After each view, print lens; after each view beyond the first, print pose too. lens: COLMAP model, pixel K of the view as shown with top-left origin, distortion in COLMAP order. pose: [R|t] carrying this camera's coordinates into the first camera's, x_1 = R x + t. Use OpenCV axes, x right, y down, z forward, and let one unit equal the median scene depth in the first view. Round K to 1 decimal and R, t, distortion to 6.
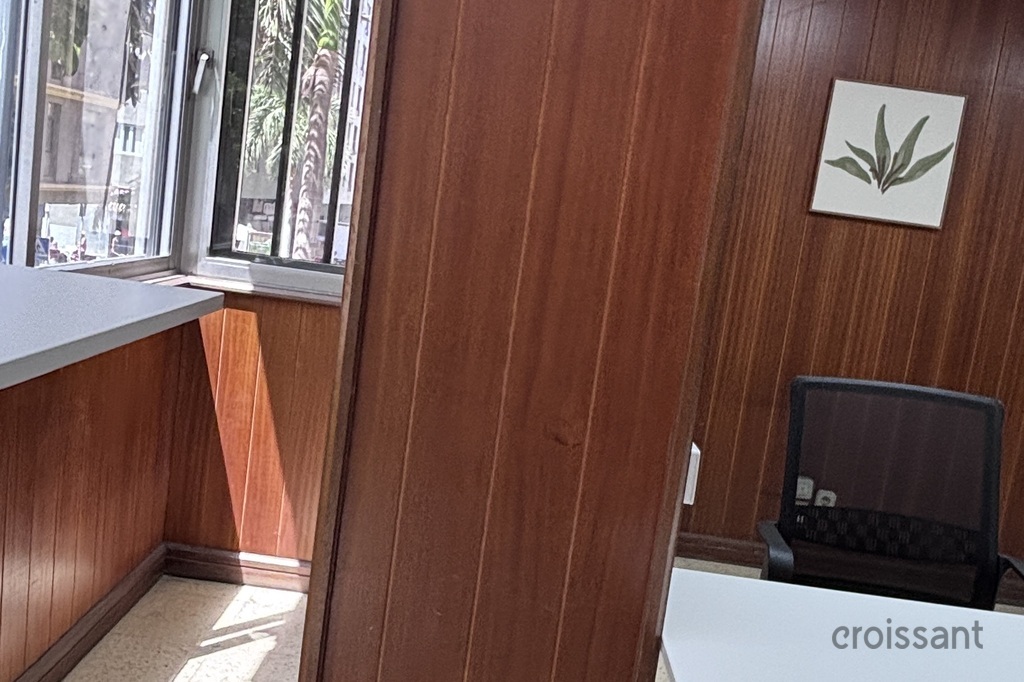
lens RADIAL K [[941.9, 0, 511.3], [0, 941.9, 338.4], [0, 0, 1]] dist [-0.001785, 0.000000]
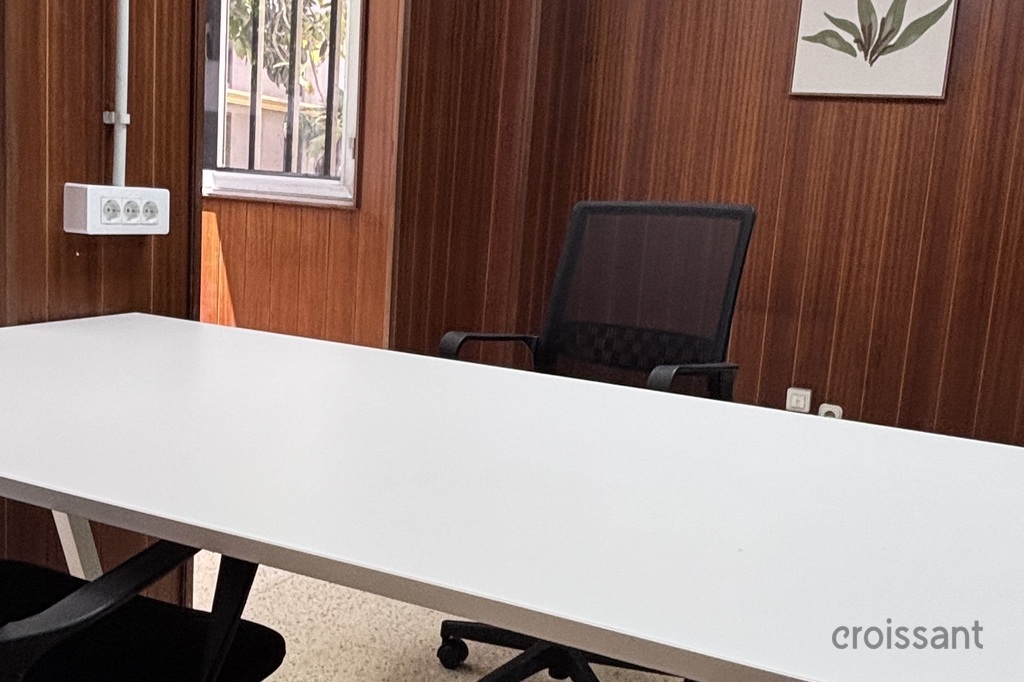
lens RADIAL K [[941.9, 0, 511.2], [0, 941.9, 349.0], [0, 0, 1]] dist [-0.001785, 0.000000]
pose [[0.937081, -0.013161, -0.348864, 0.383653], [-0.002335, 0.999031, -0.043958, 0.156243], [0.349104, 0.042007, 0.936142, 0.052294]]
